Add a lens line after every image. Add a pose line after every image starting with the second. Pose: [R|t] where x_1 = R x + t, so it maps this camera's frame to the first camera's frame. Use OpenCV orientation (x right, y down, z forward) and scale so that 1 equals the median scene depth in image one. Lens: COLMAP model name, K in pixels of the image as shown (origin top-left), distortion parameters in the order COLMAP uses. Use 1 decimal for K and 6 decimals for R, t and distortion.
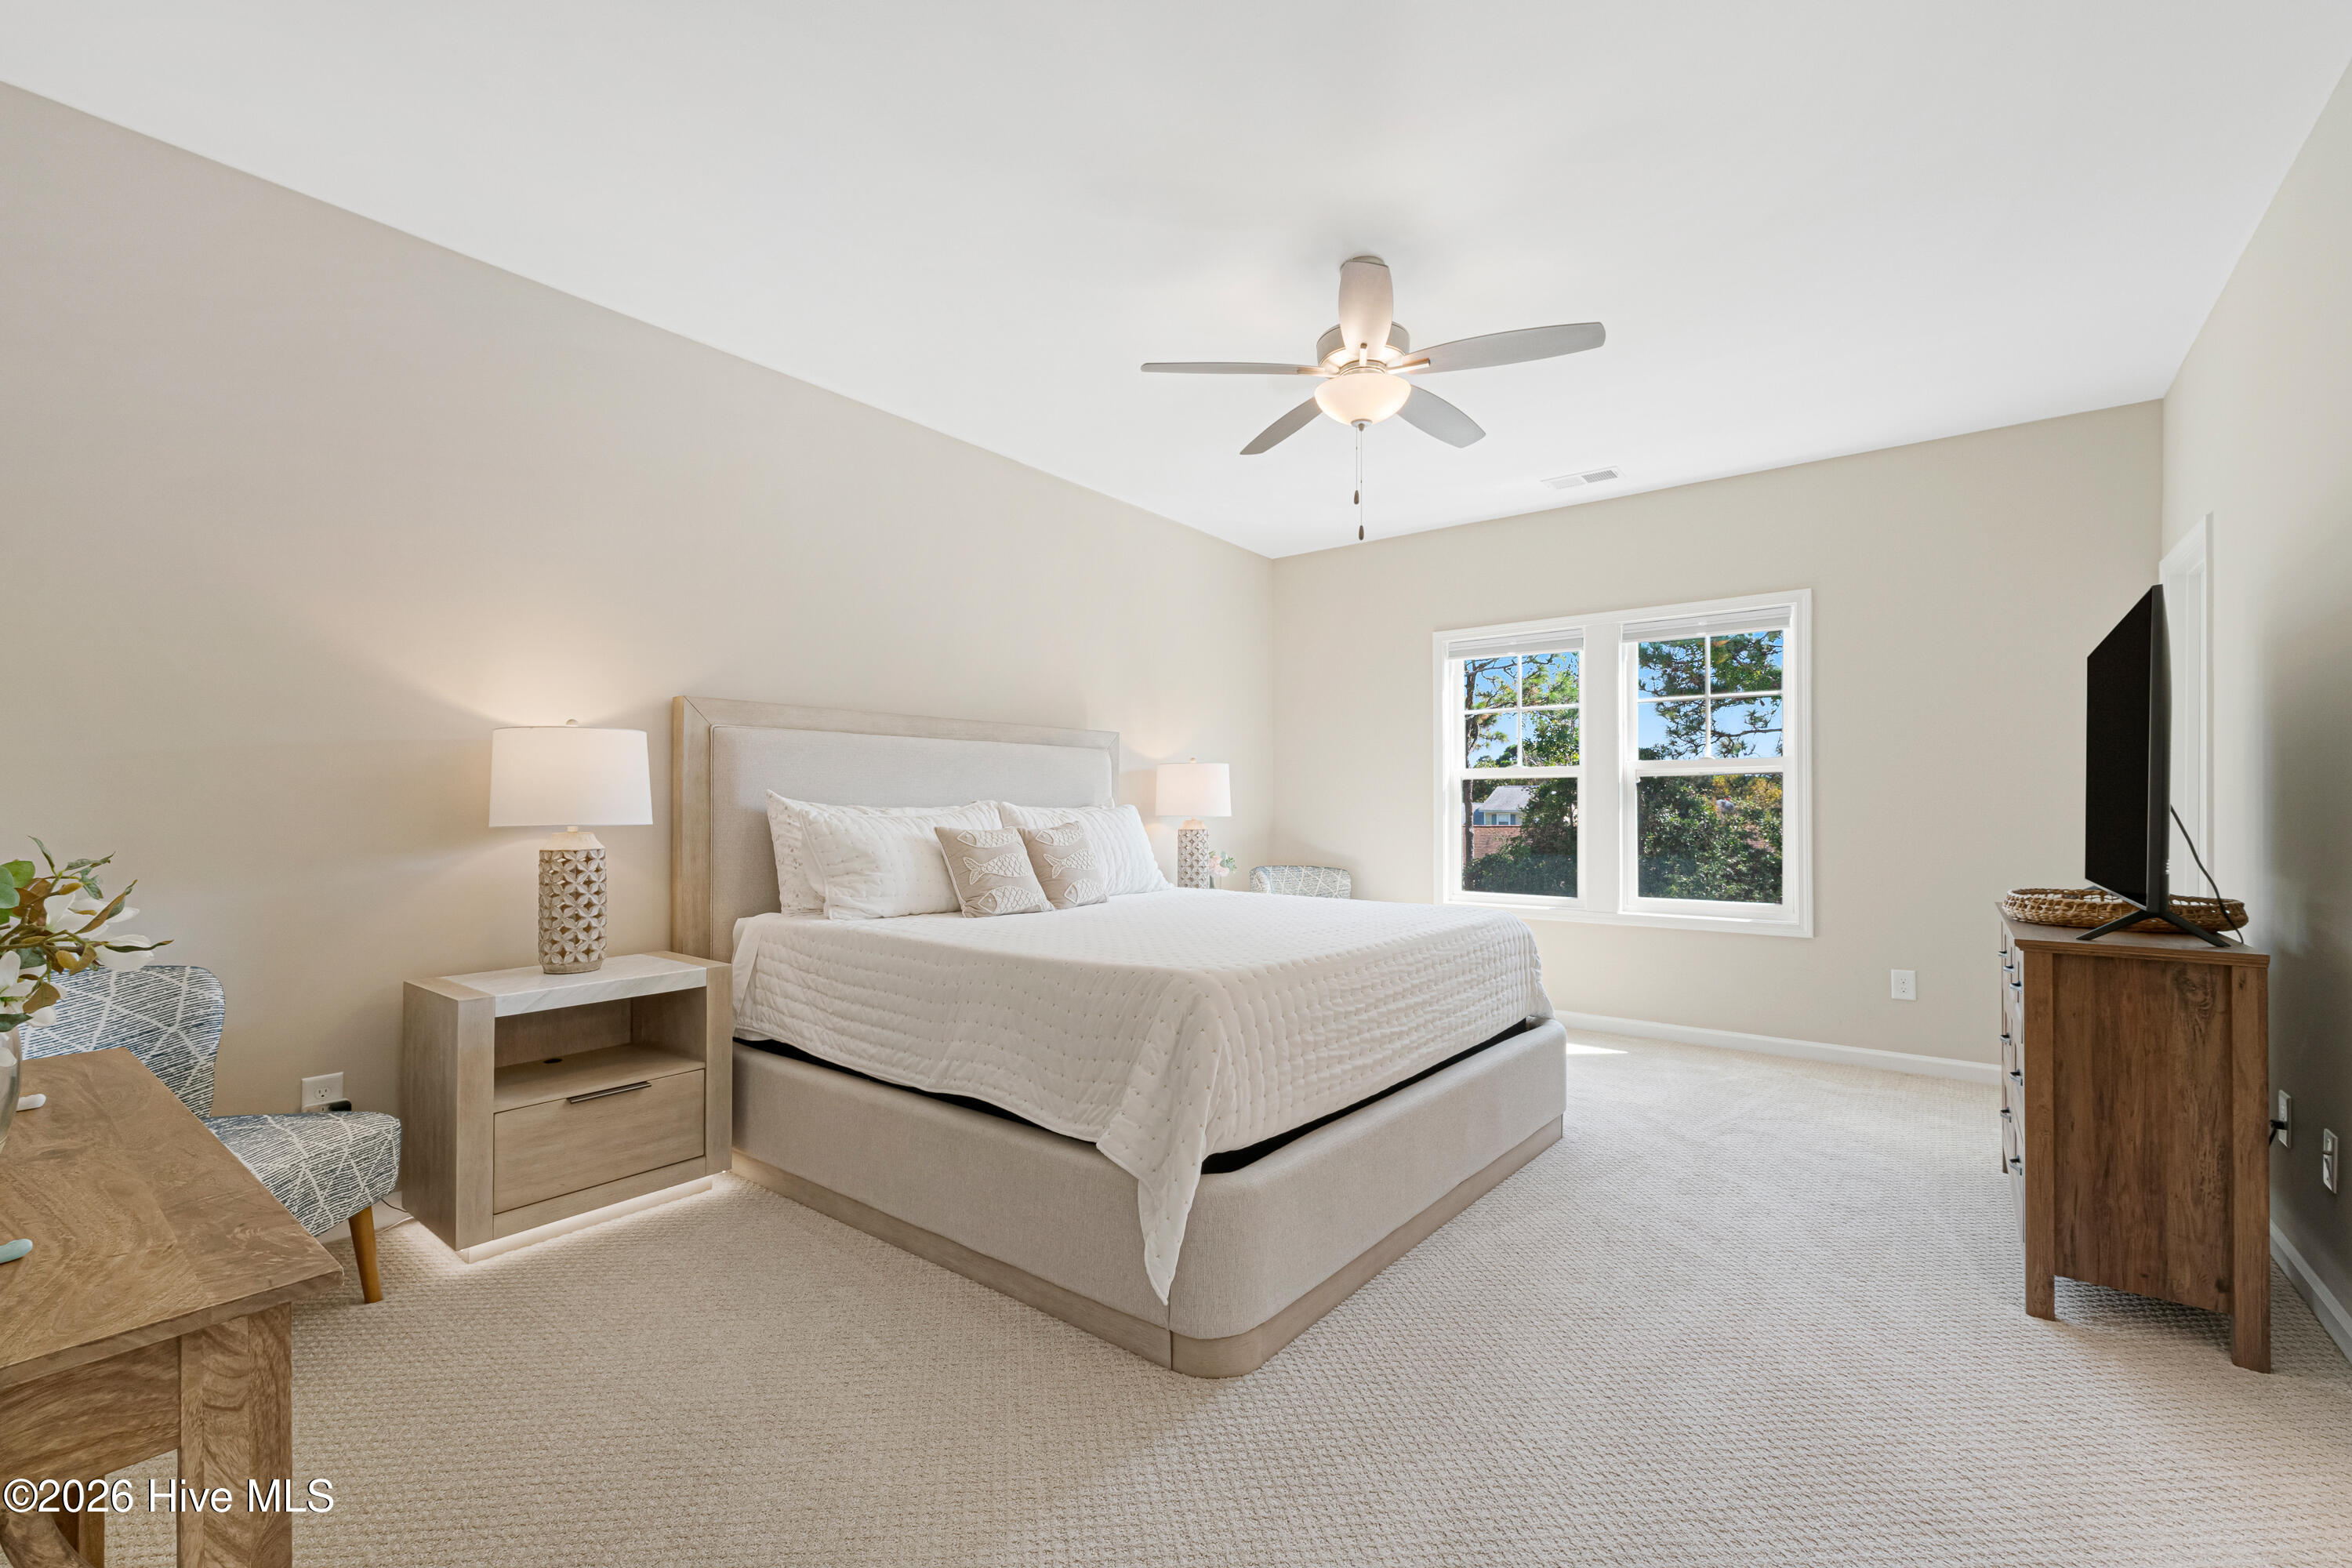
lens RADIAL K [[989.5, 0, 1174.4], [0, 989.5, 805.5], [0, 0, 1]] dist [-0.000703, 0.000264]
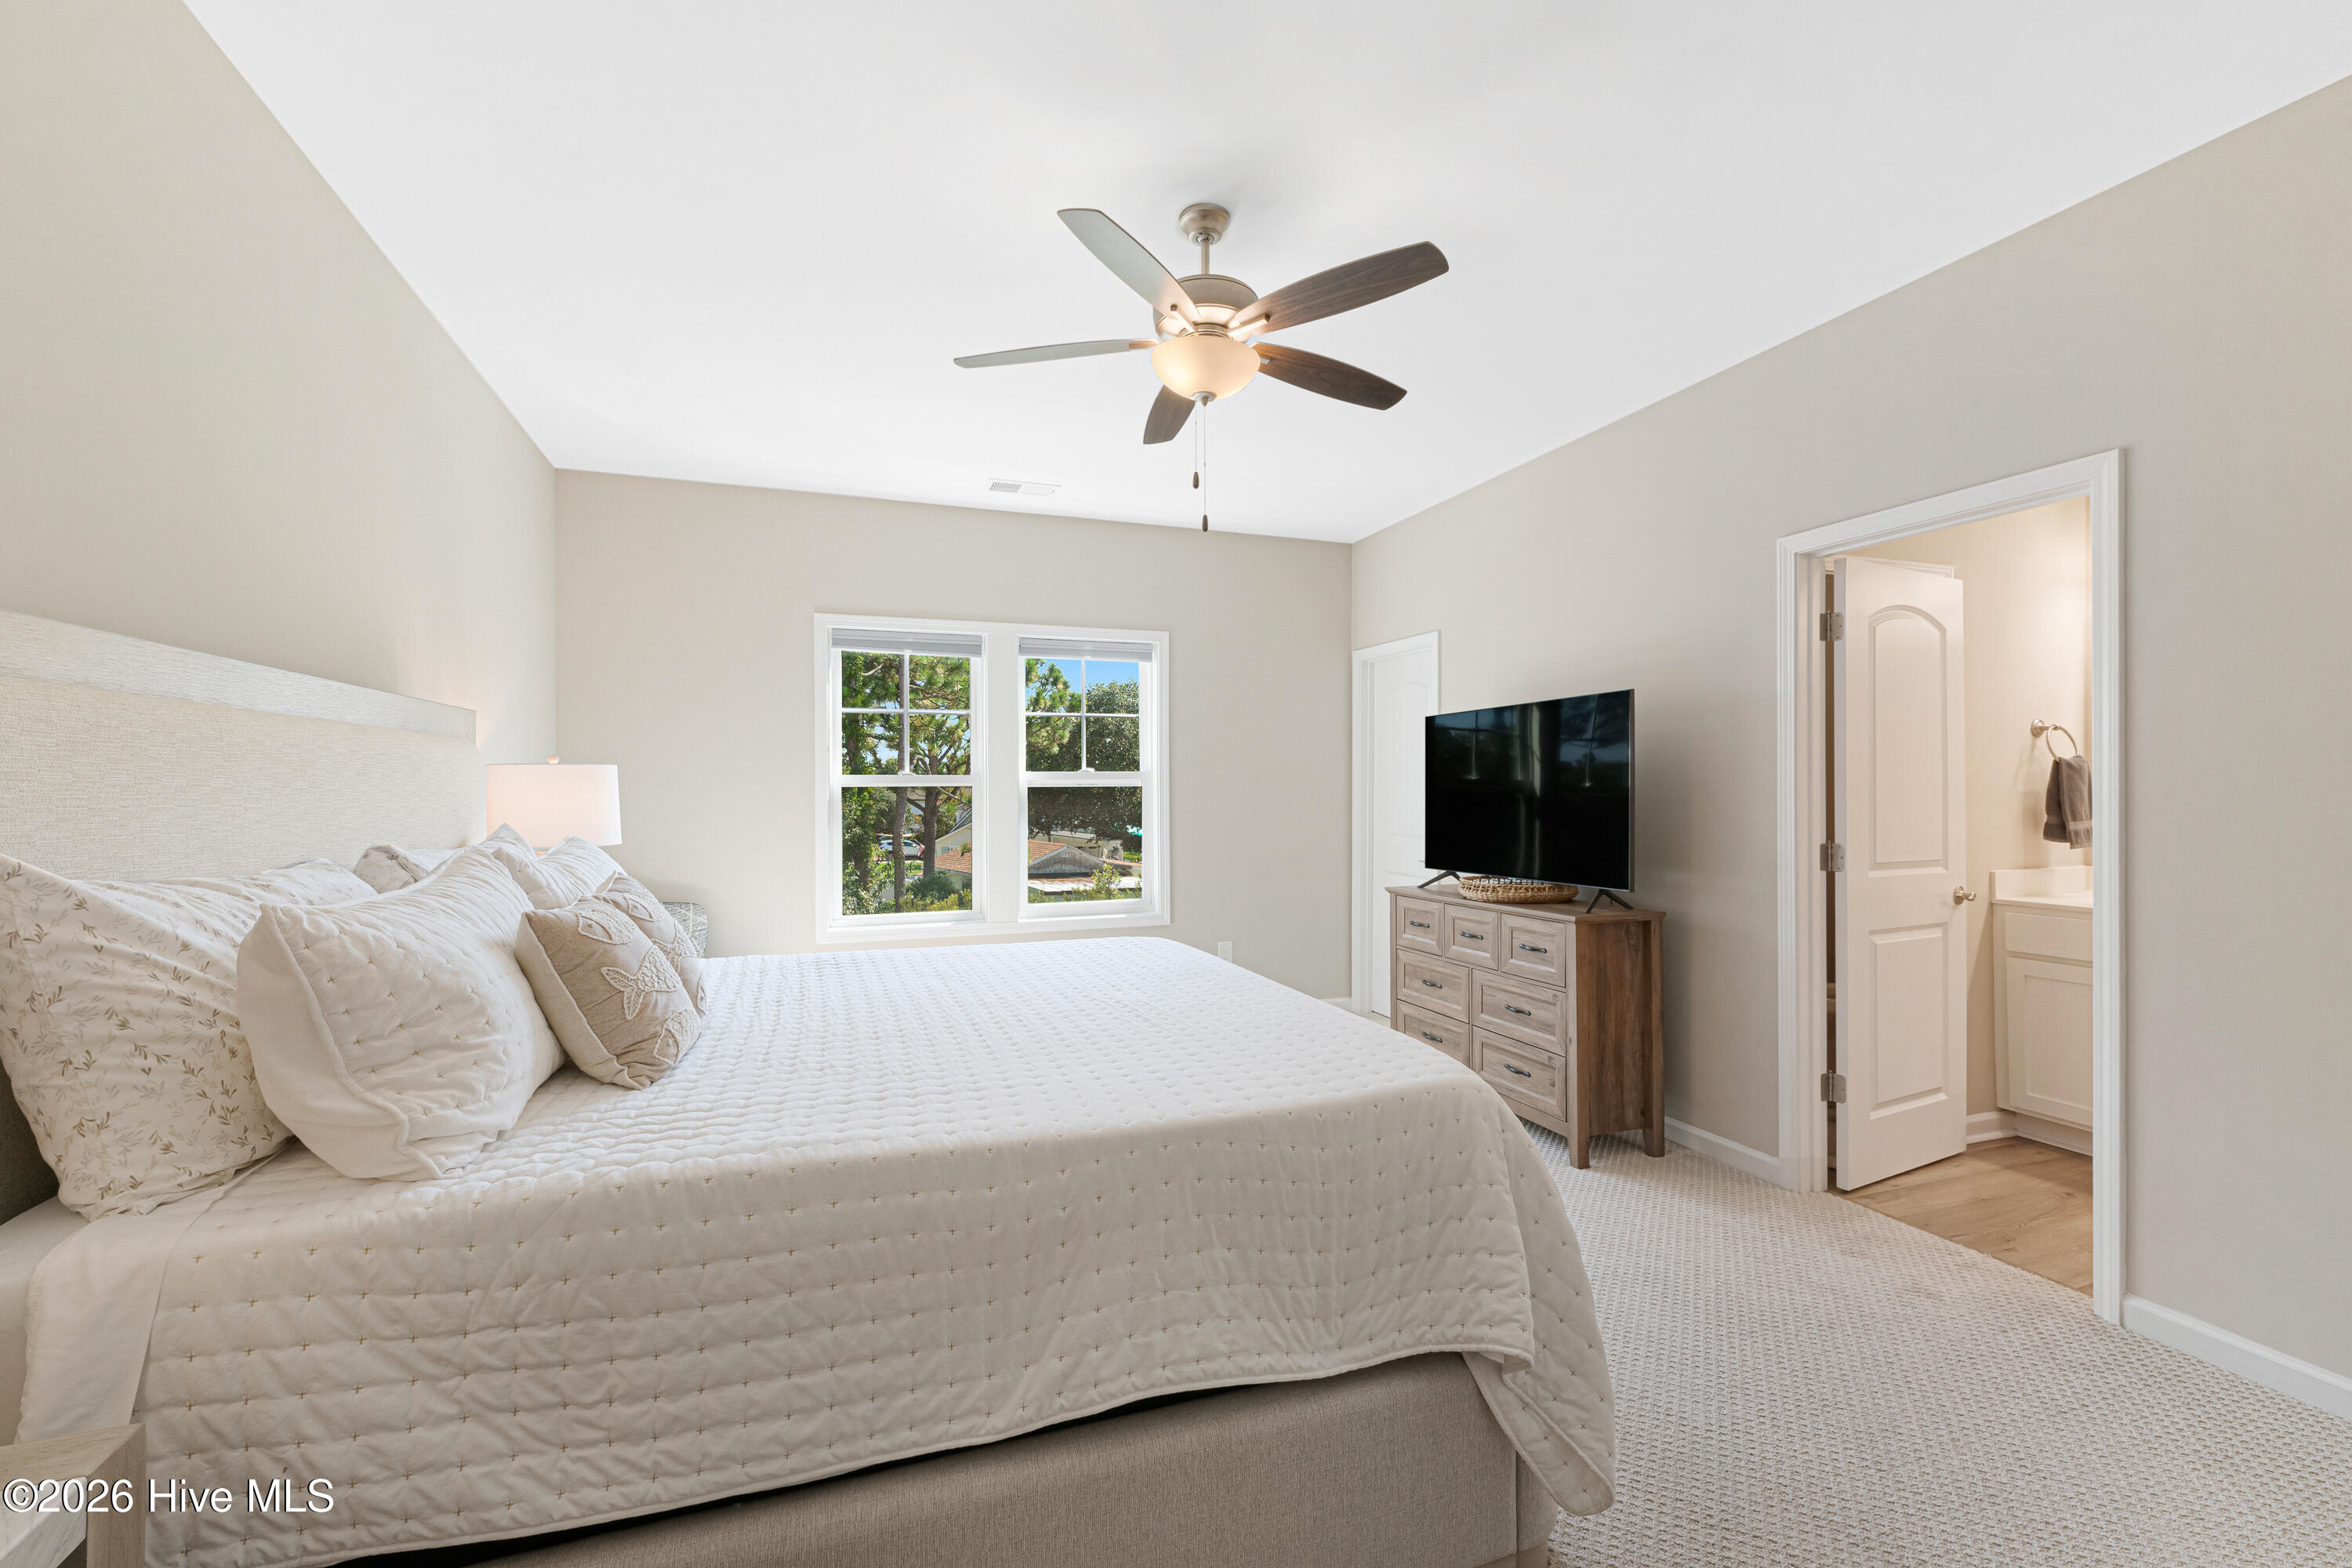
lens RADIAL K [[983.7, 0, 1176.0], [0, 983.7, 784.0], [0, 0, 1]] dist [-0.000213, 0.000106]
pose [[0.535065, 0.005215, 0.844795, -0.545941], [0.004314, 0.999951, -0.008905, -0.039793], [-0.844800, 0.008409, 0.535017, 0.559697]]
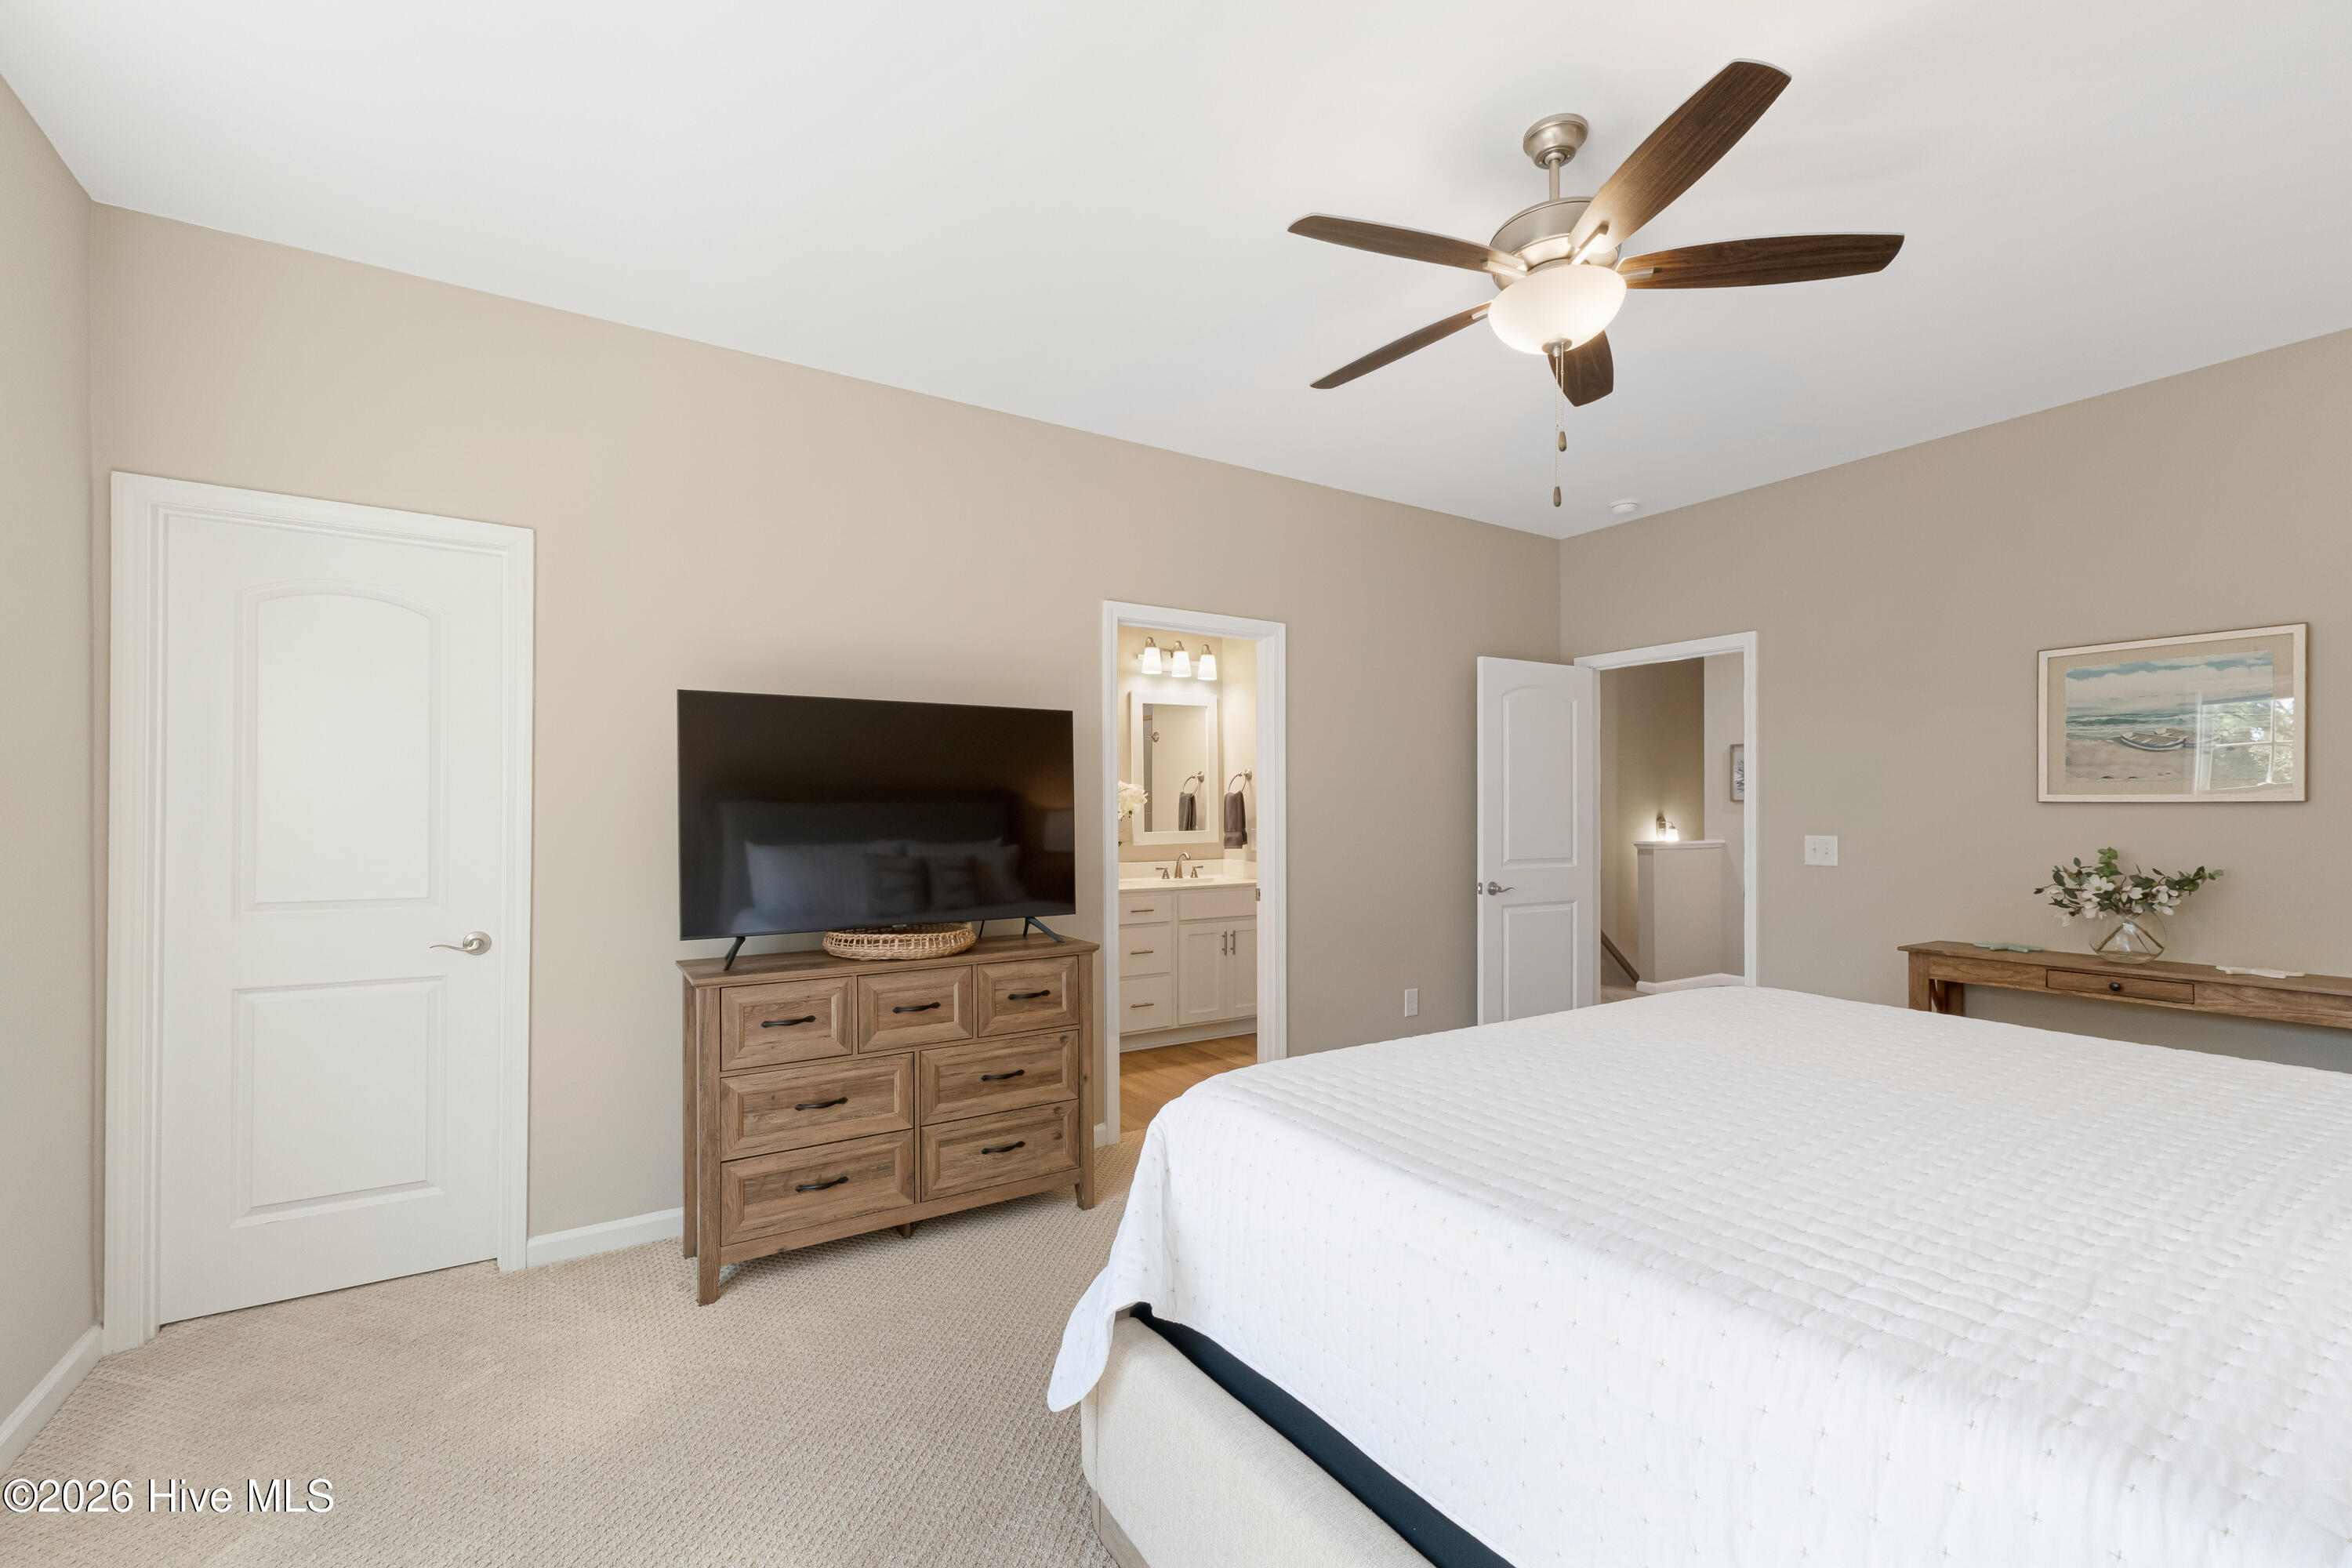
lens RADIAL K [[996.2, 0, 1209.4], [0, 996.2, 828.9], [0, 0, 1]] dist [0.001385, 0.000151]
pose [[-0.949671, 0.005338, 0.313204, 0.207941], [0.006562, 0.999974, 0.002853, -0.025182], [-0.313181, 0.004765, -0.949682, 1.807137]]
